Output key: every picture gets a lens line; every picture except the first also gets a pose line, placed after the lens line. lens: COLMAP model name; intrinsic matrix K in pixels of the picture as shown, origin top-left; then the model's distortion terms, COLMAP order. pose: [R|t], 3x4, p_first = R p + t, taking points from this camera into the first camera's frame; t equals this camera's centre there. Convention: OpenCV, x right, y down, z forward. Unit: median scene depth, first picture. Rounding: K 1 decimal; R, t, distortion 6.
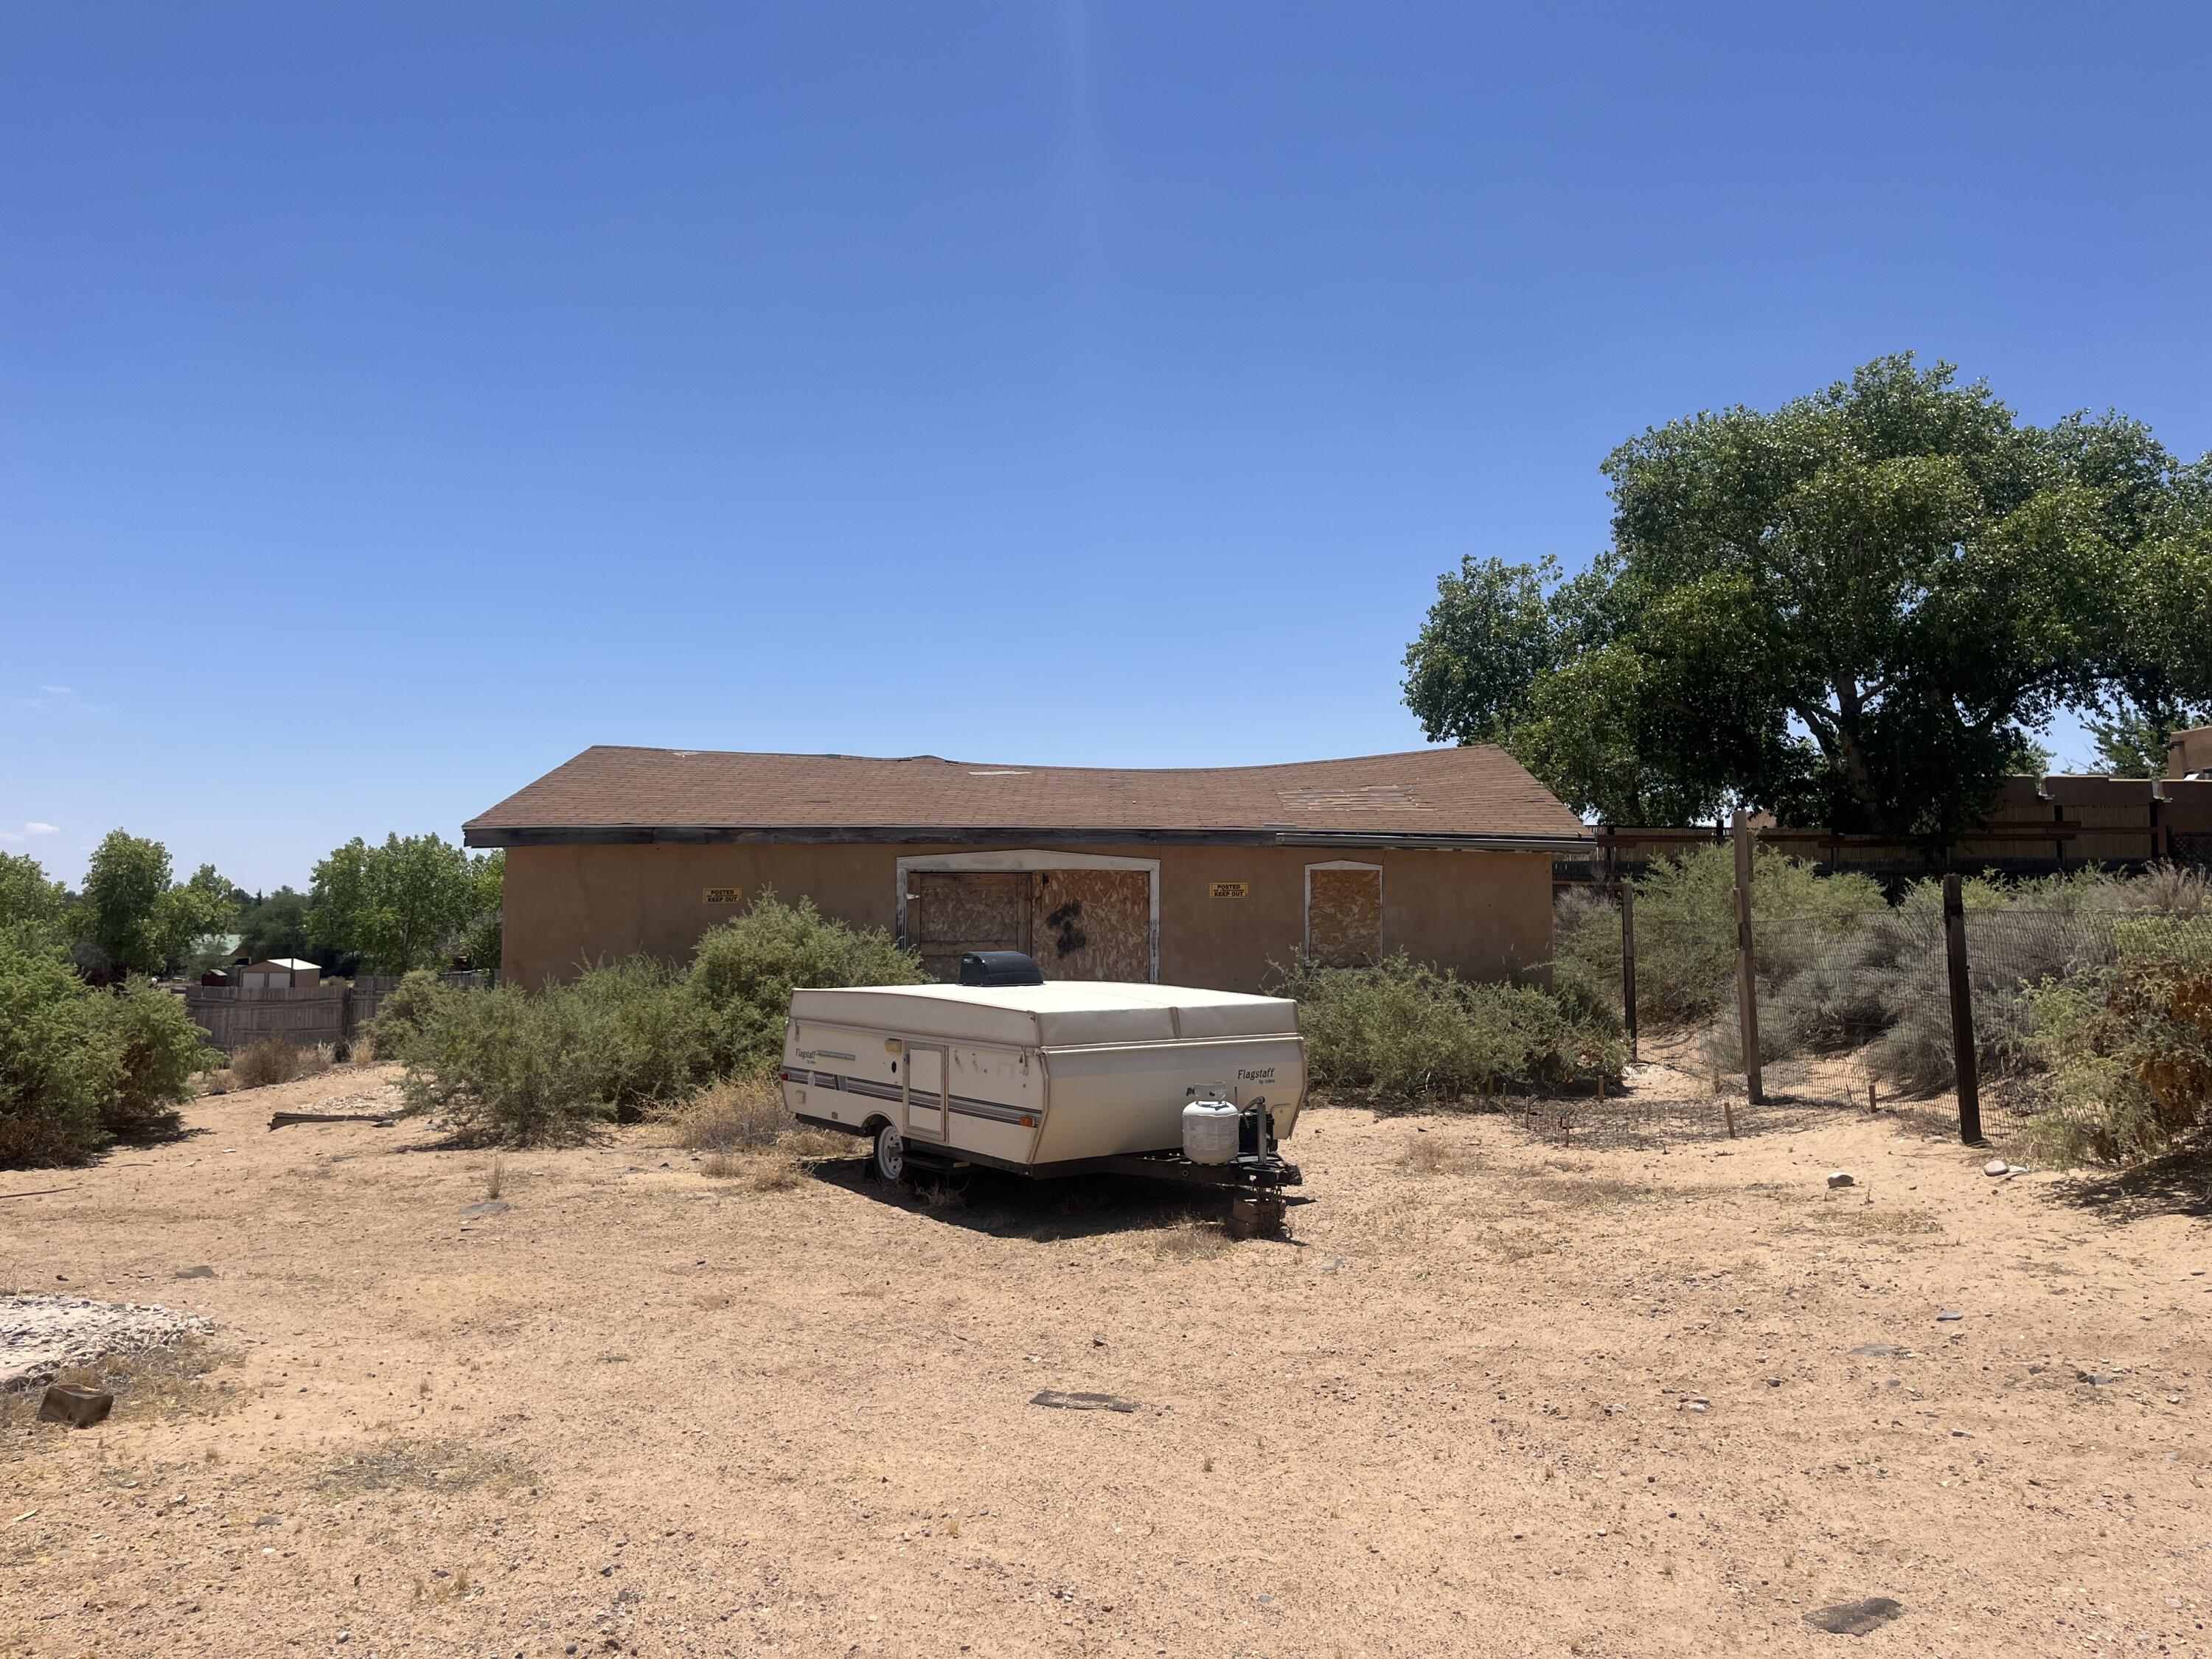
lens RADIAL K [[1686.8, 0, 1111.1], [0, 1686.8, 810.6], [0, 0, 1]] dist [0.064223, -0.070144]
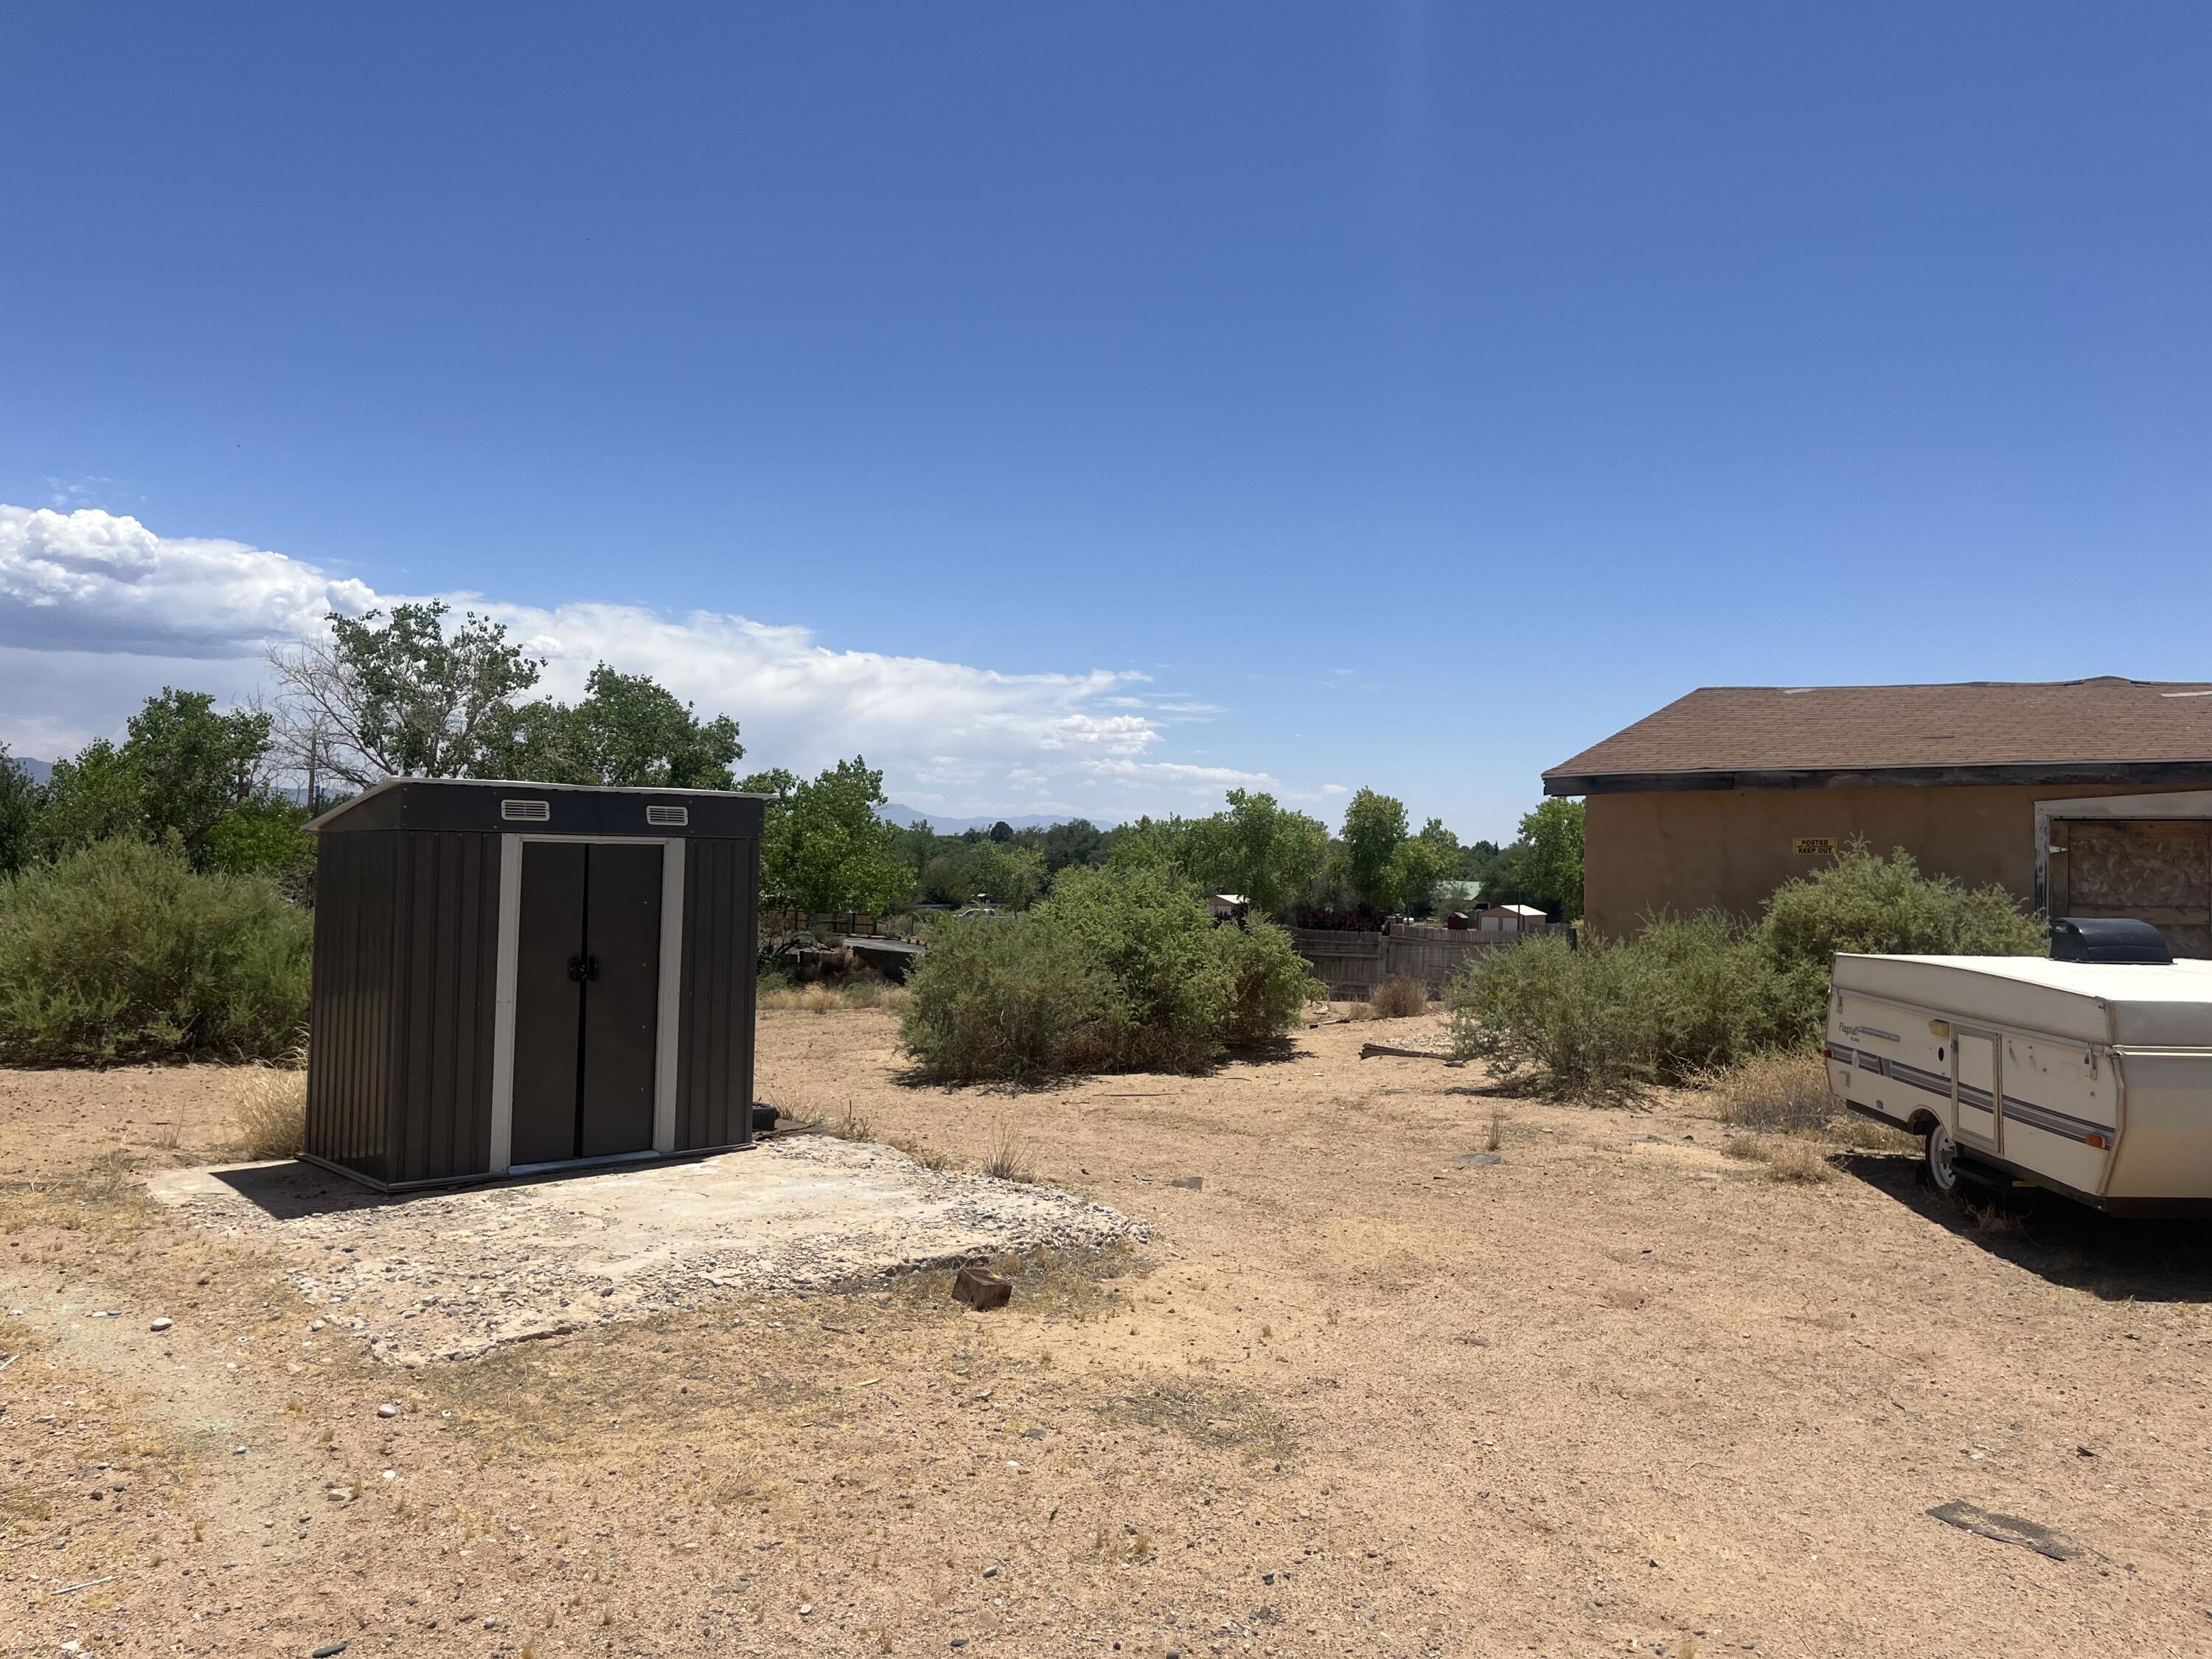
lens RADIAL K [[1686.8, 0, 1105.1], [0, 1686.8, 831.5], [0, 0, 1]] dist [0.064223, -0.070144]
pose [[0.769564, 0.001020, -0.638569, 0.070145], [0.024470, 0.999217, 0.031086, 0.006603], [0.638101, -0.039549, 0.768936, 0.088058]]
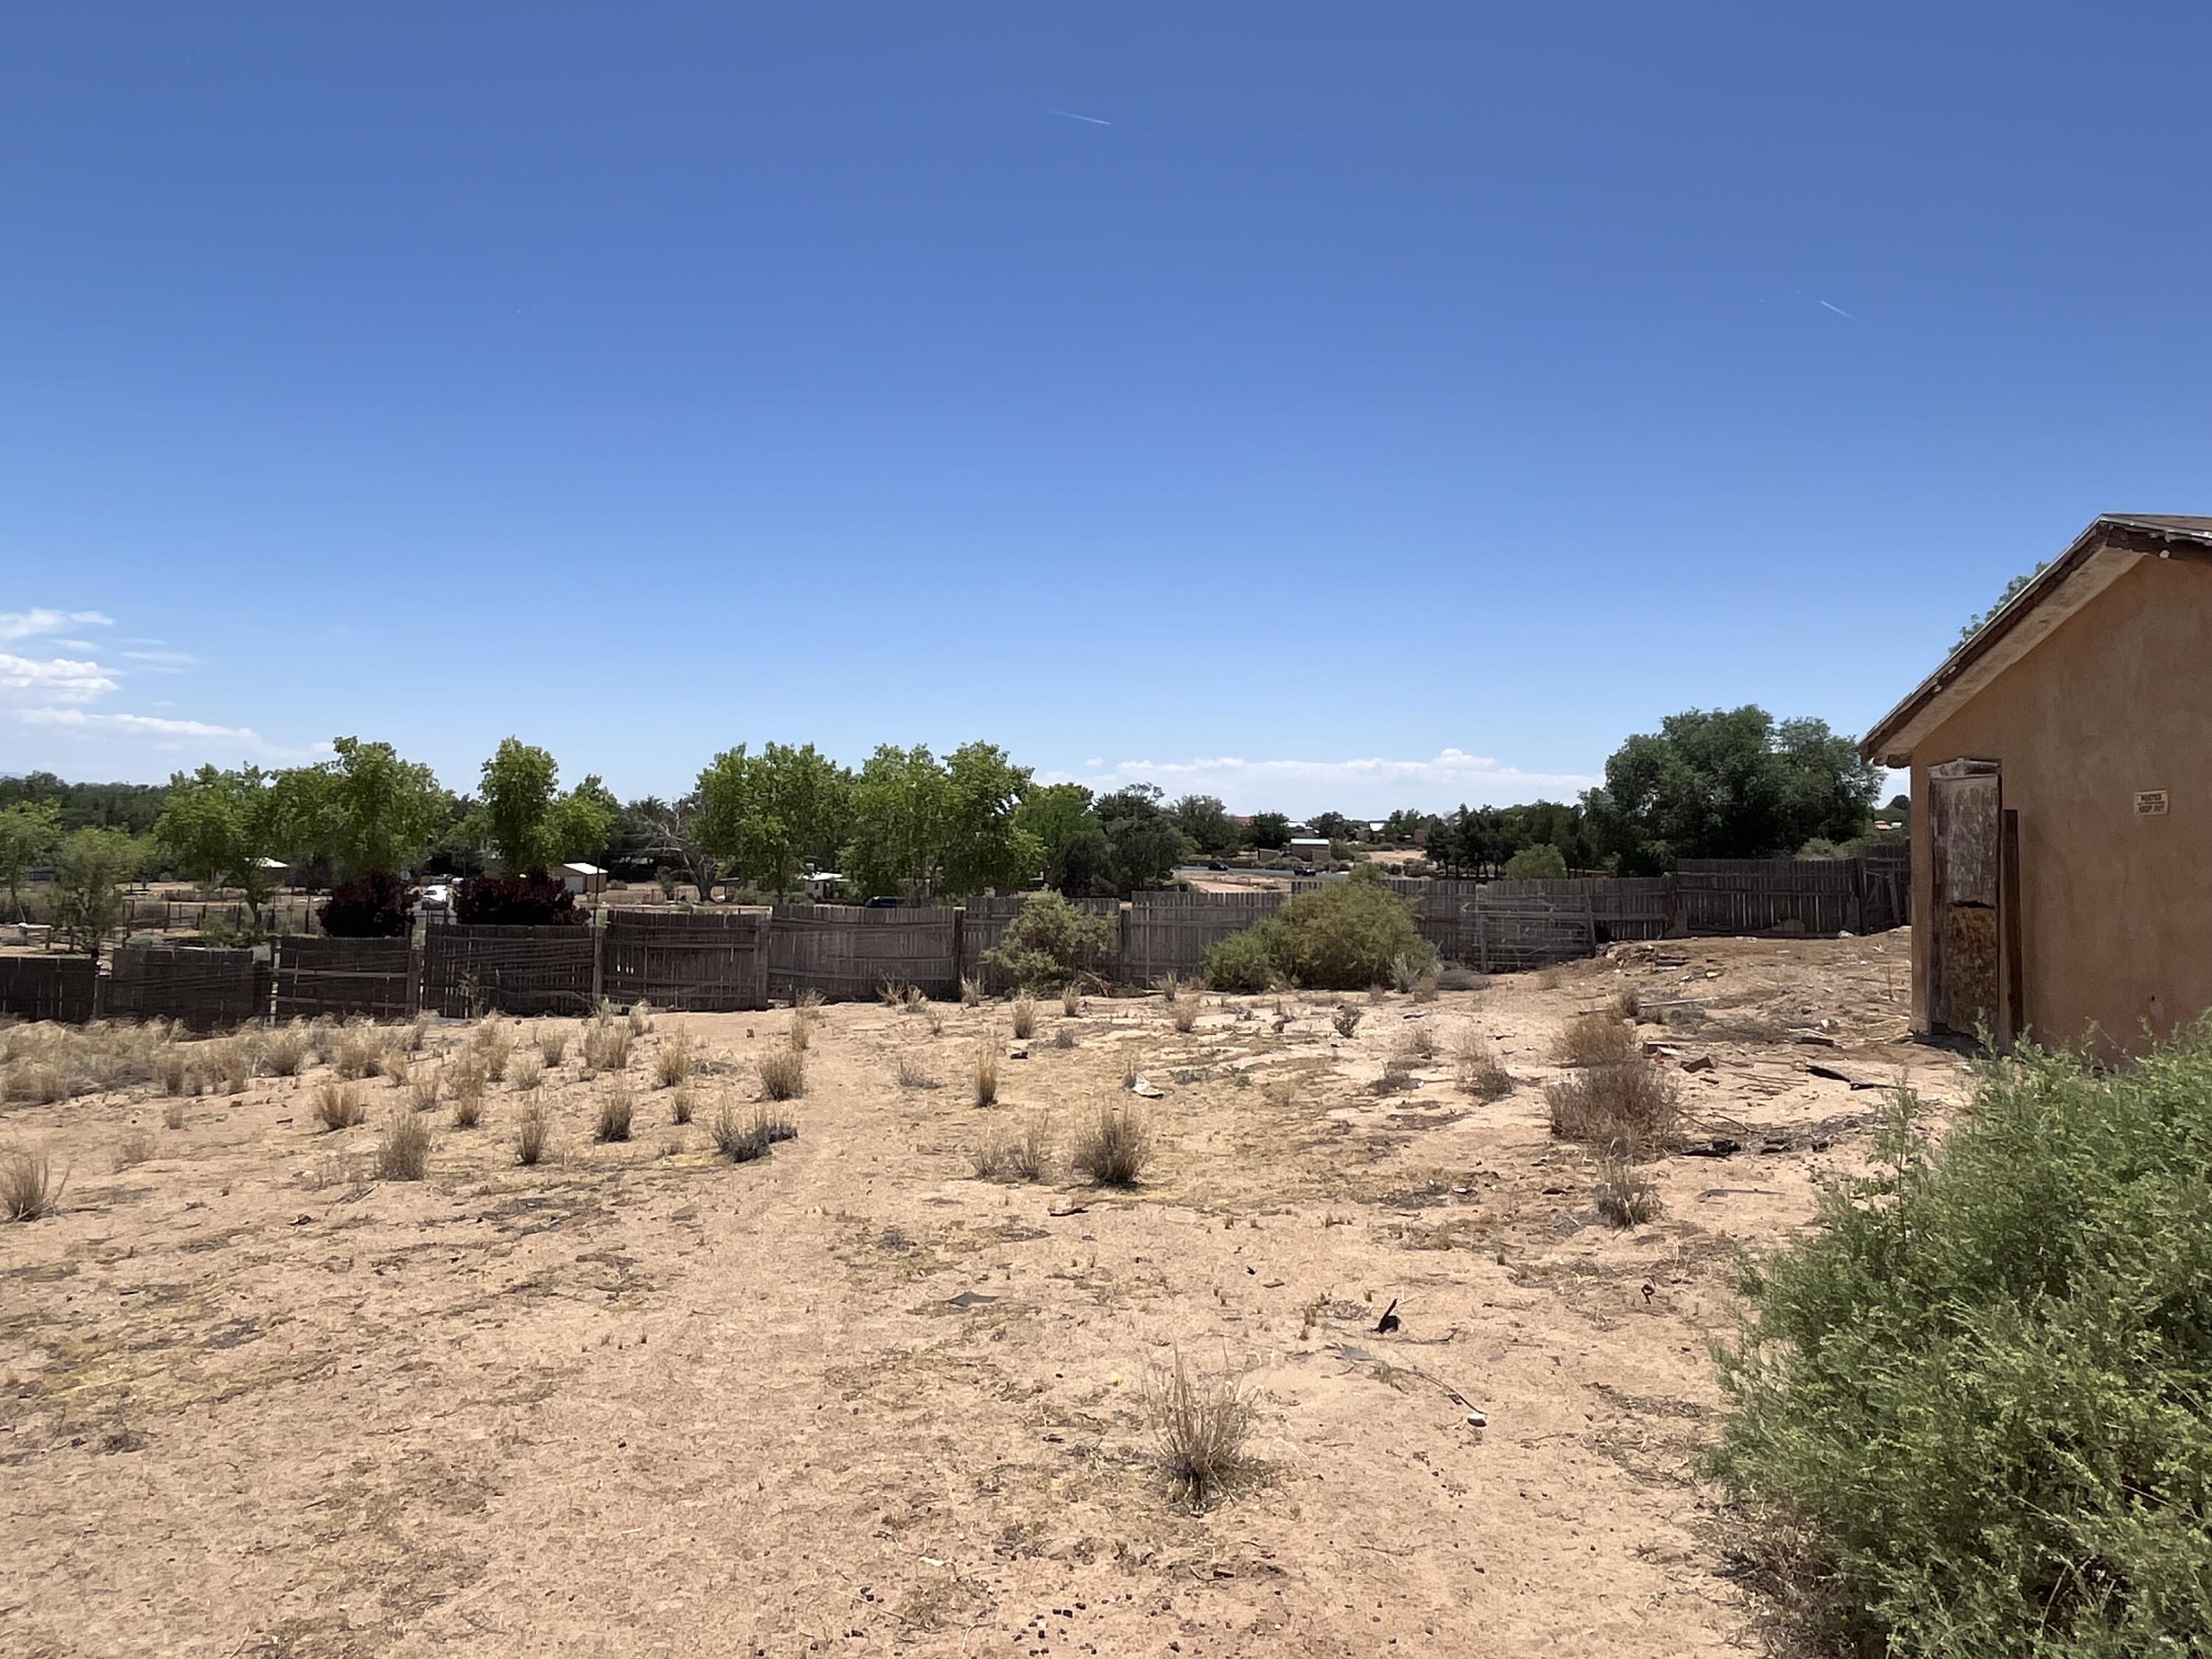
lens RADIAL K [[1583.4, 0, 1097.7], [0, 1583.4, 830.5], [0, 0, 1]] dist [-0.033149, 0.001660]
pose [[0.994283, 0.011195, -0.106189, -0.896465], [-0.004642, 0.998080, 0.061757, 0.047332], [0.106677, -0.060911, 0.992426, 0.705855]]
